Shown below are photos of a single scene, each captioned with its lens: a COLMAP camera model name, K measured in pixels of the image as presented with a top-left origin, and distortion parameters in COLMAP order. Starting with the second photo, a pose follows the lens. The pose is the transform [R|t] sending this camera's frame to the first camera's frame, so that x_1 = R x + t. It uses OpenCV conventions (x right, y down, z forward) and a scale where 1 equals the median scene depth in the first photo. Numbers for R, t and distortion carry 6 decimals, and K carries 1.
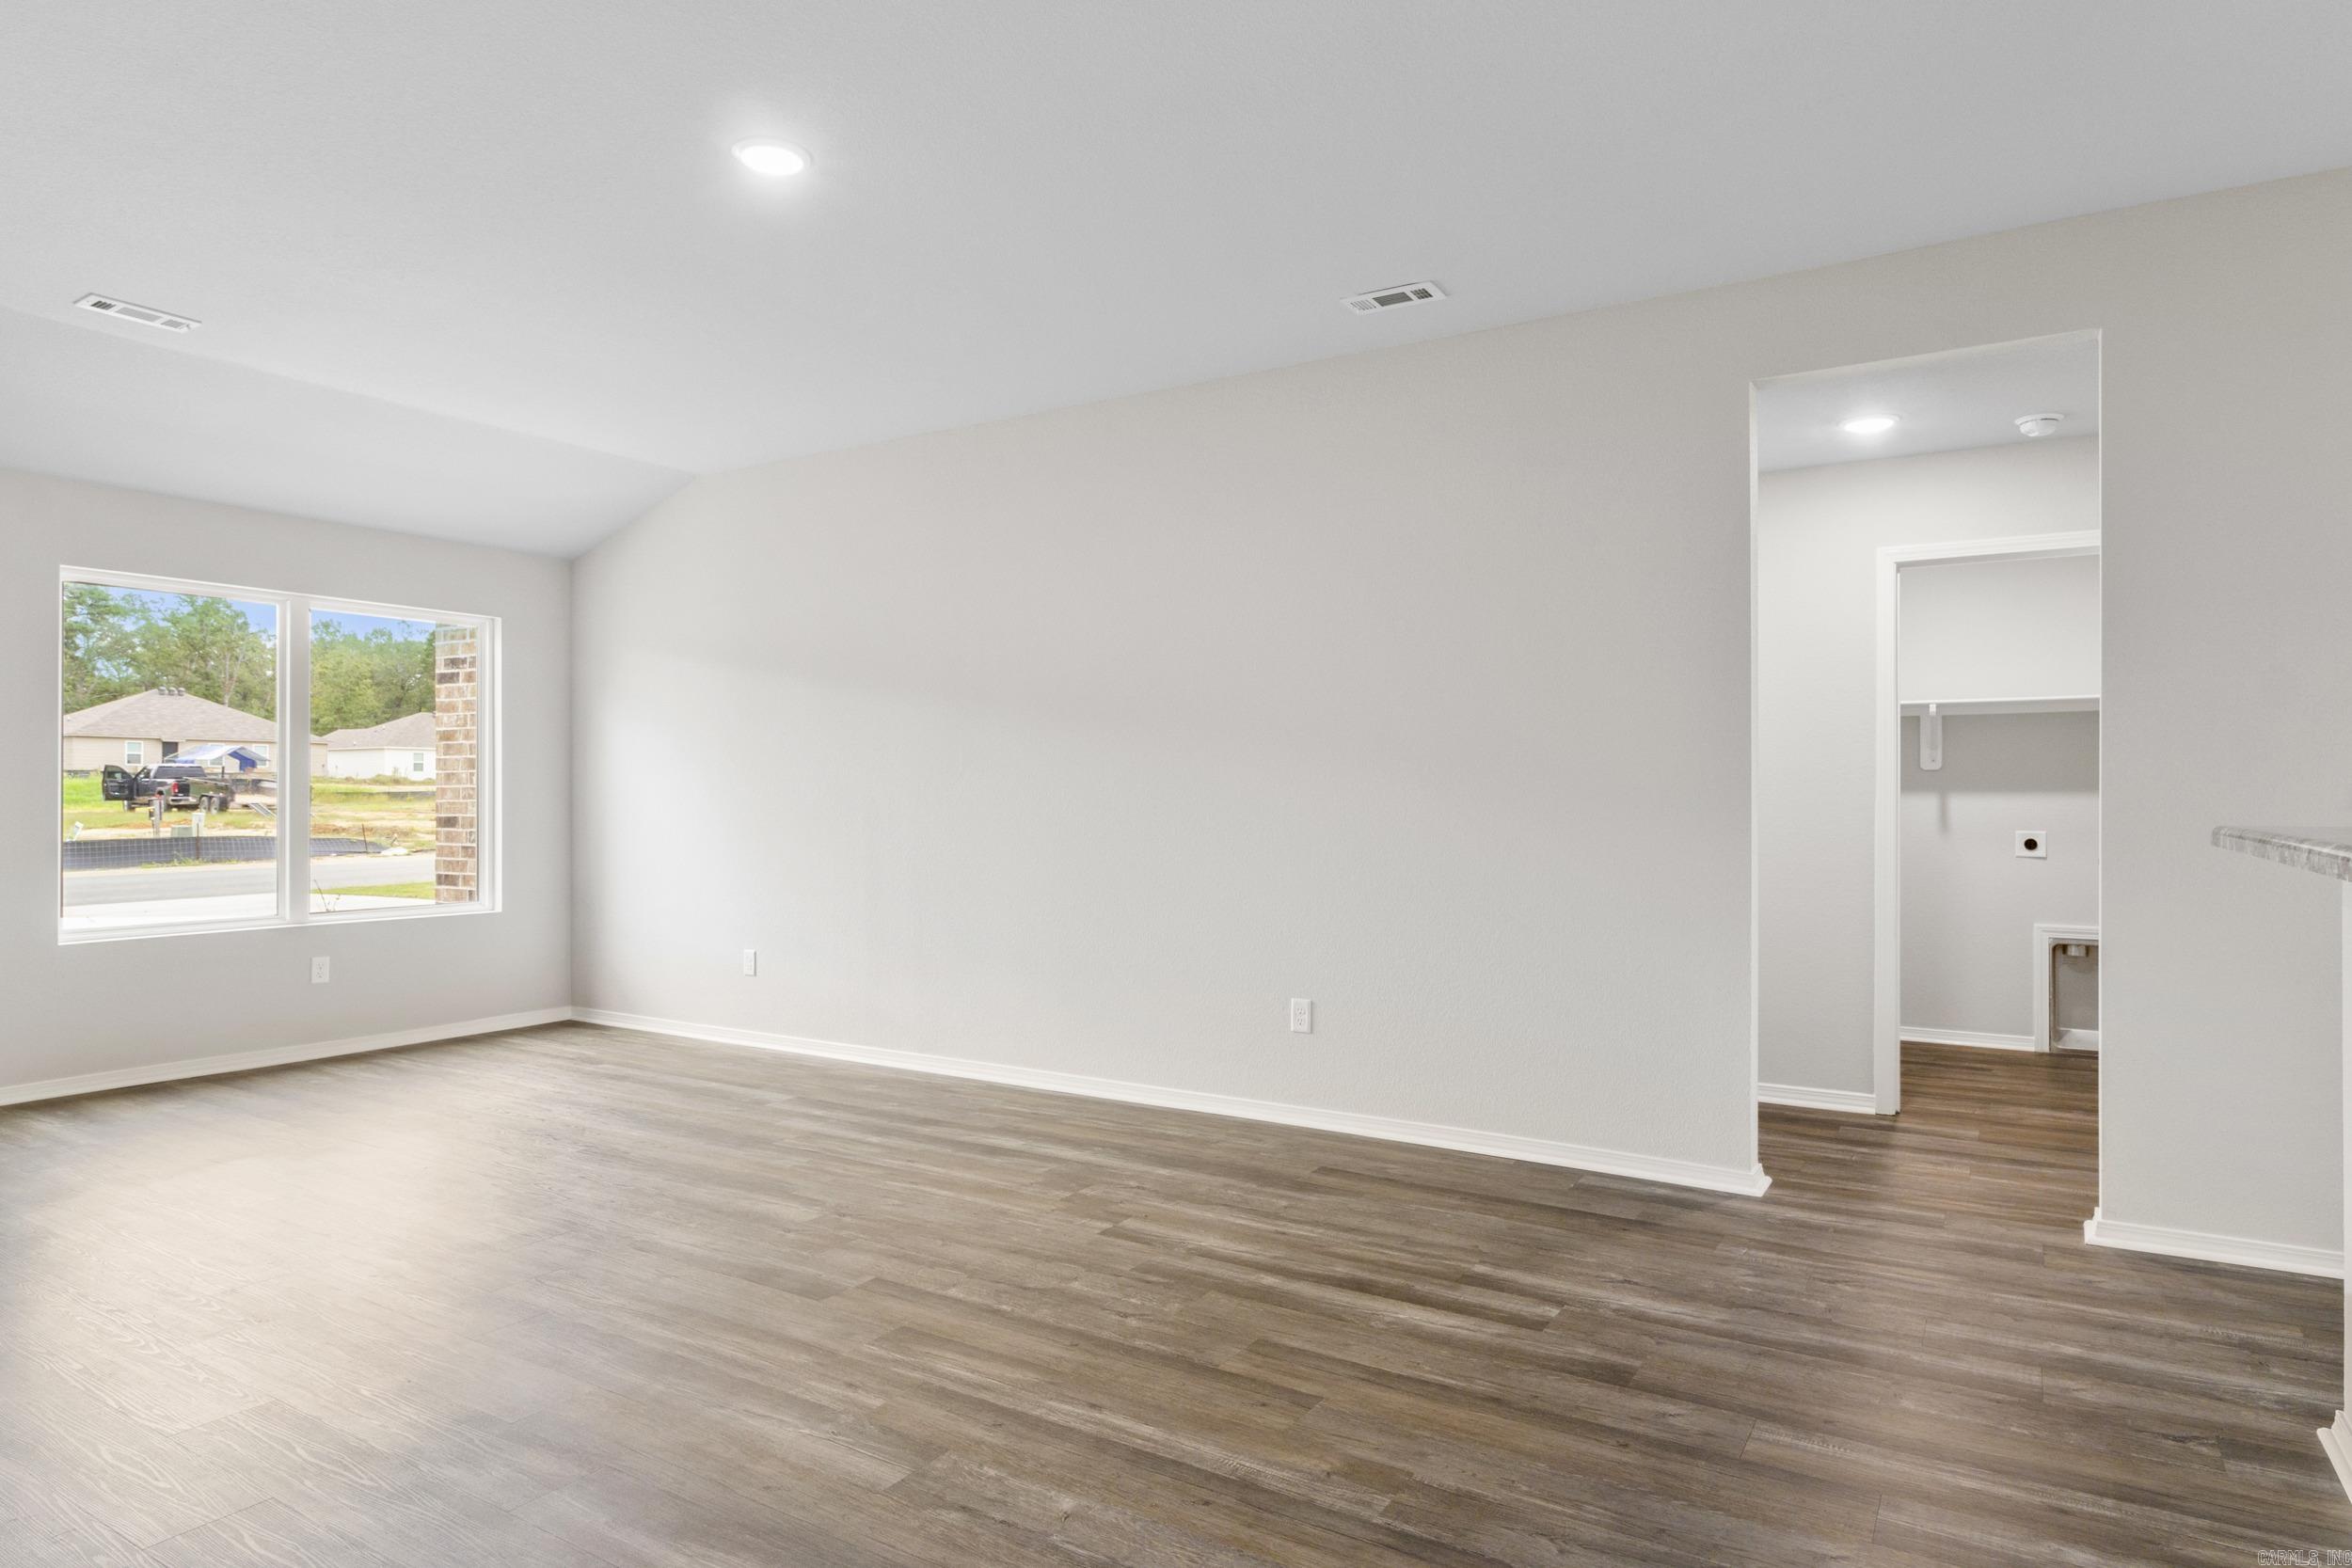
lens RADIAL K [[1339.7, 0, 1201.2], [0, 1339.7, 783.4], [0, 0, 1]] dist [0.002586, 0.000106]
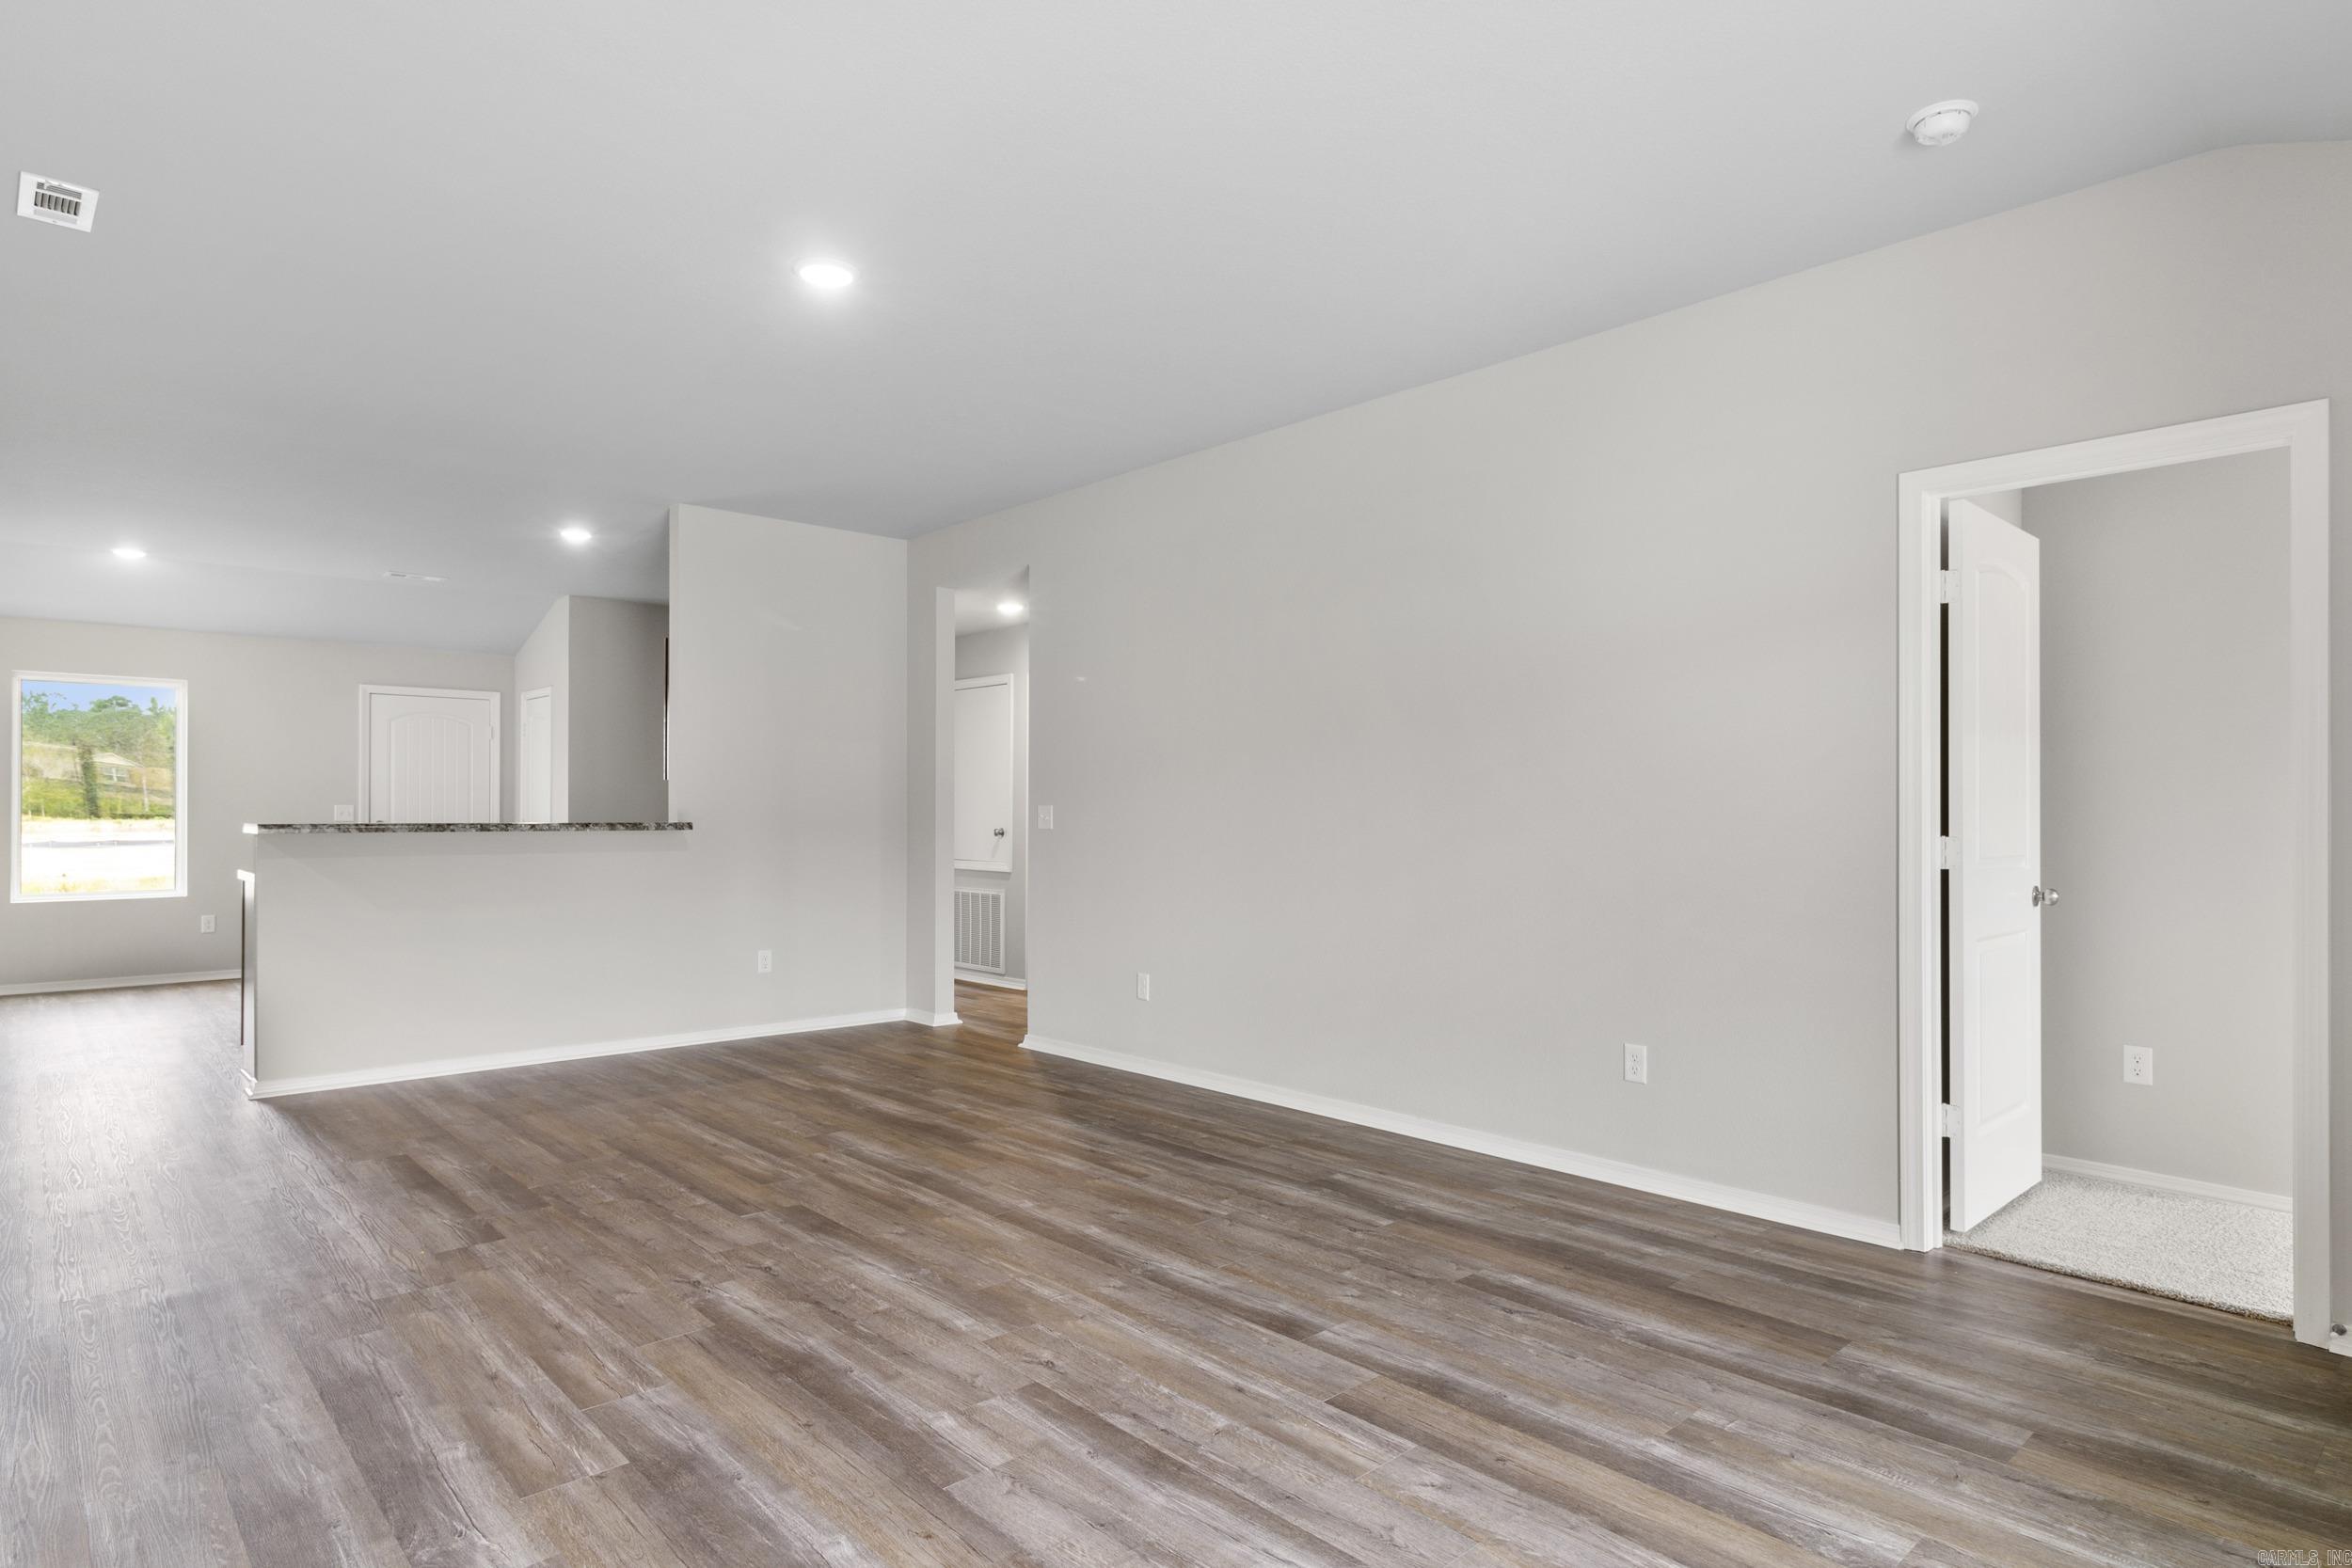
lens RADIAL K [[1285.2, 0, 1206.9], [0, 1285.2, 806.4], [0, 0, 1]] dist [0.000620, 0.000612]
pose [[-0.963977, -0.003588, 0.265961, -0.892145], [-0.006332, 0.999935, -0.009460, 0.012226], [-0.265910, -0.010804, -0.963937, 1.886449]]
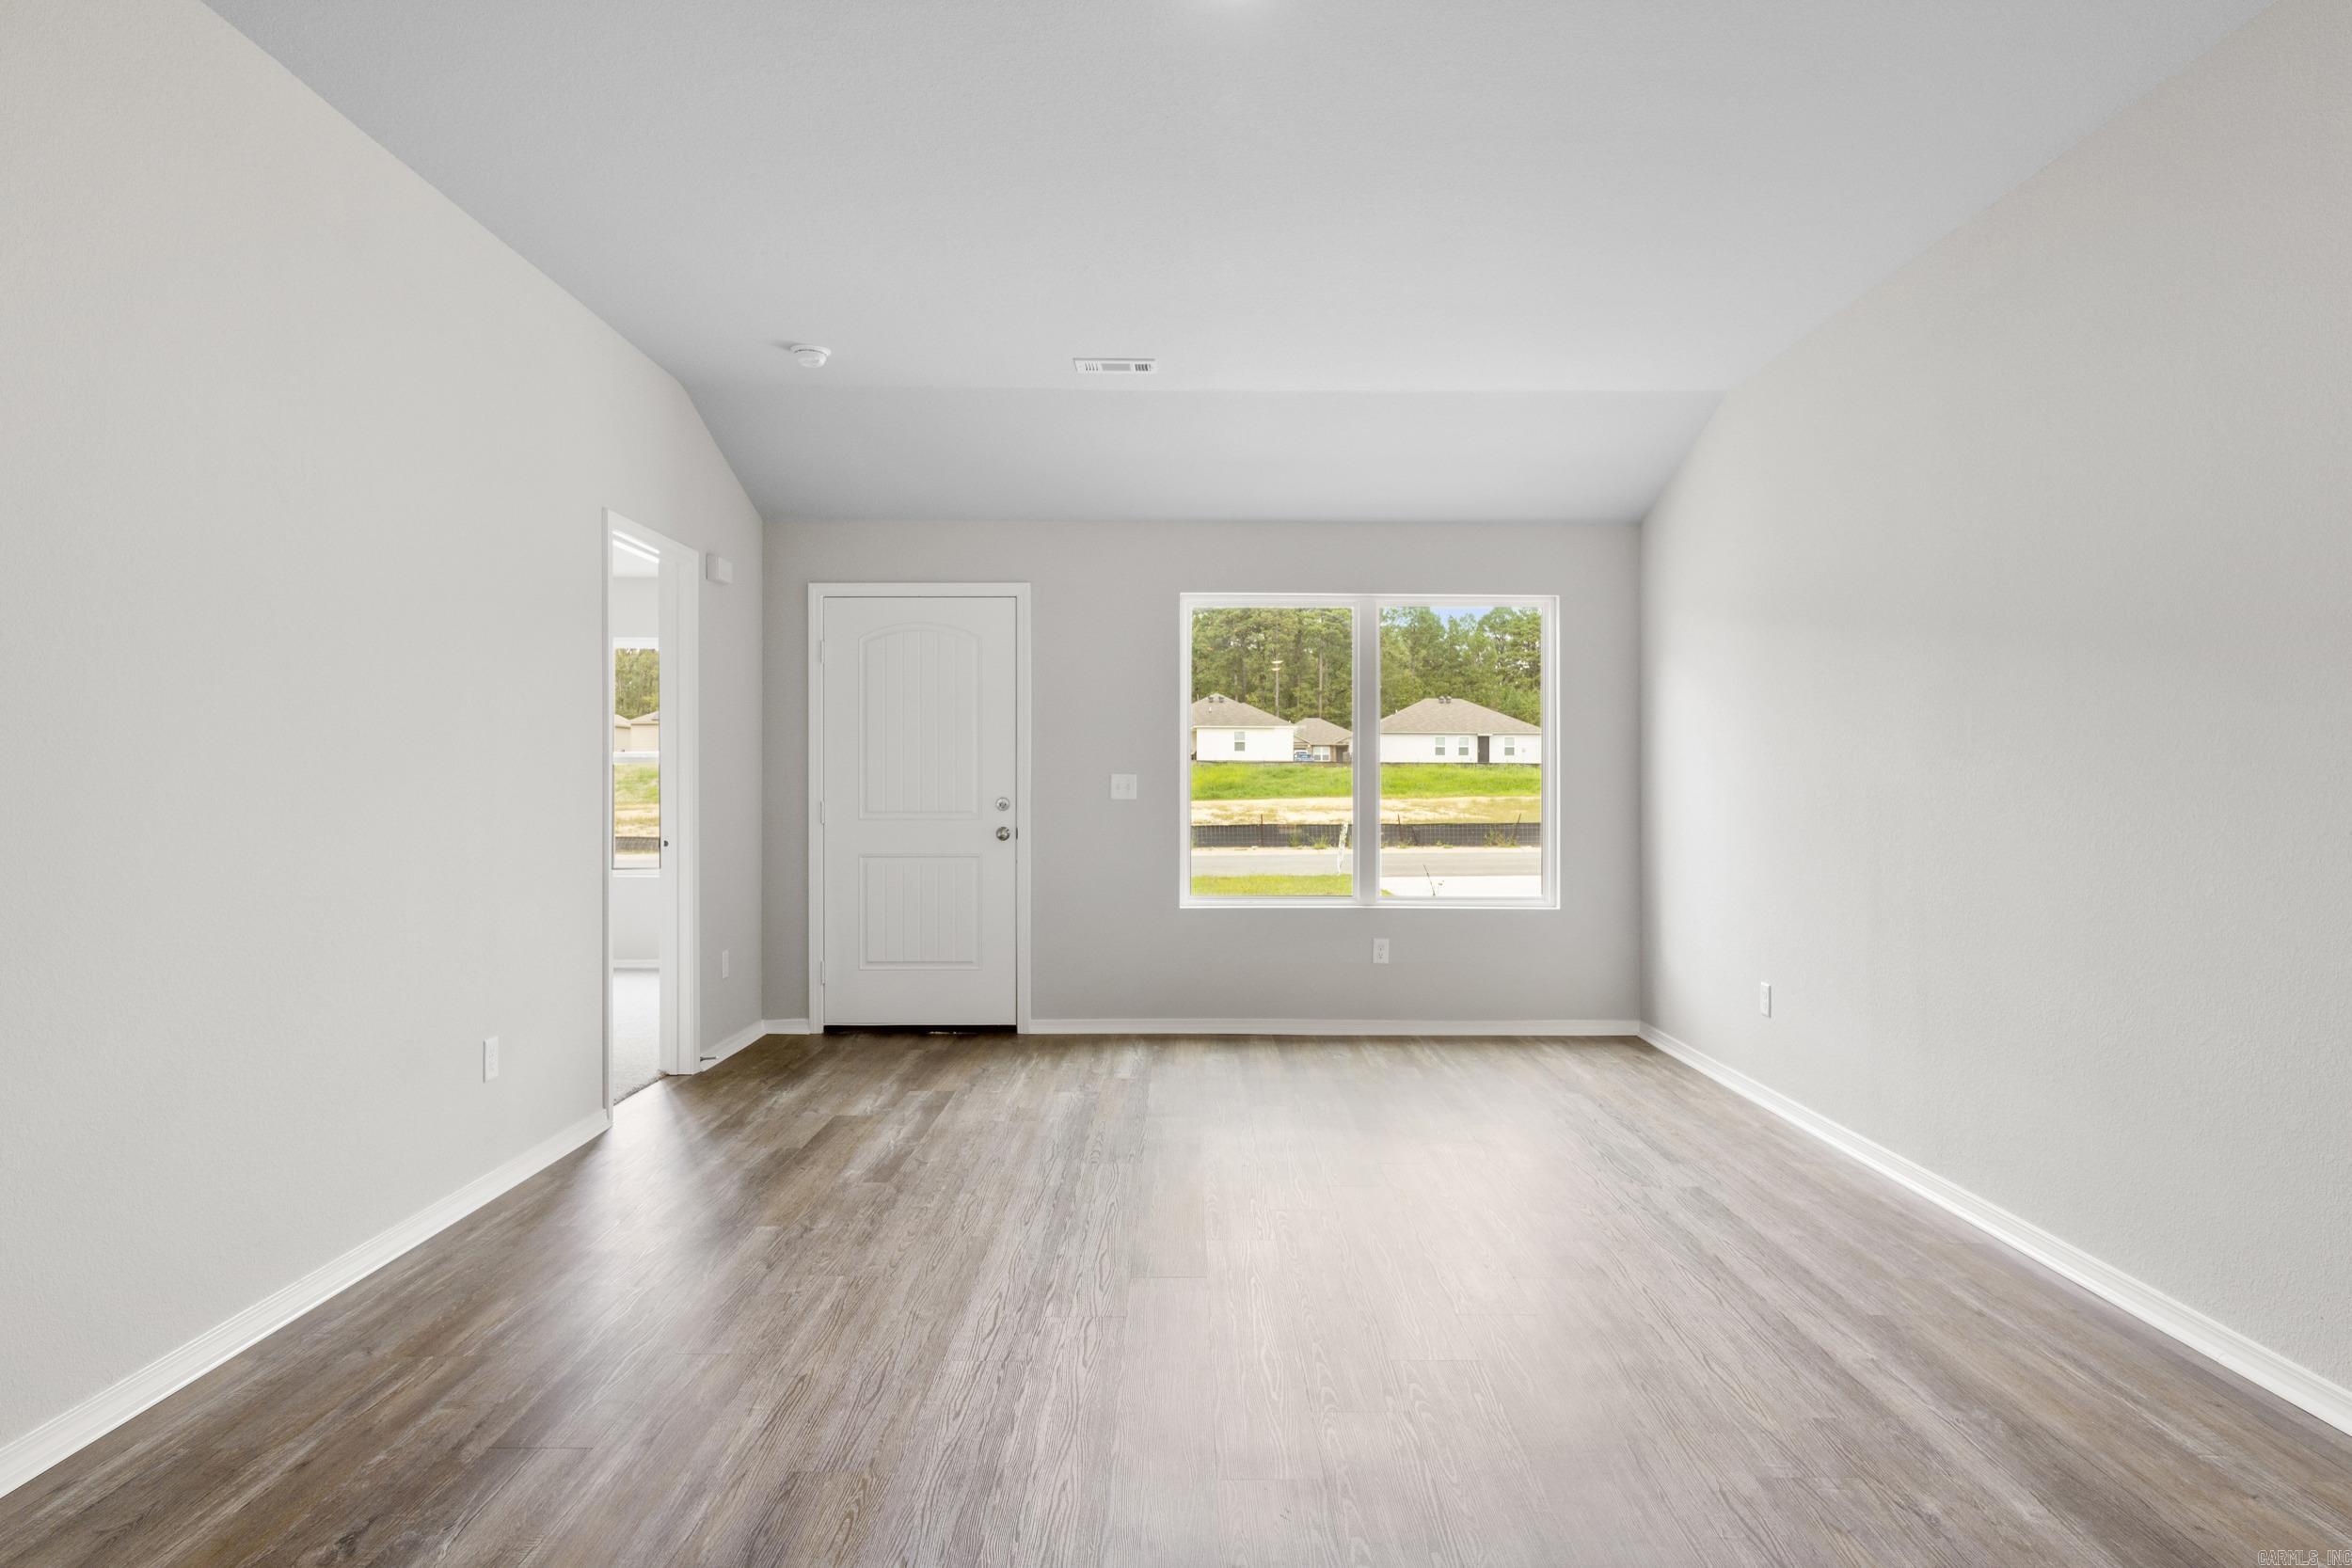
lens RADIAL K [[1373.2, 0, 1198.2], [0, 1373.2, 775.4], [0, 0, 1]] dist [-0.000764, -0.001280]
pose [[0.530179, -0.004051, -0.847876, 0.308158], [0.003944, 0.999990, -0.002311, 0.006630], [0.847876, -0.002119, 0.530190, 0.540283]]
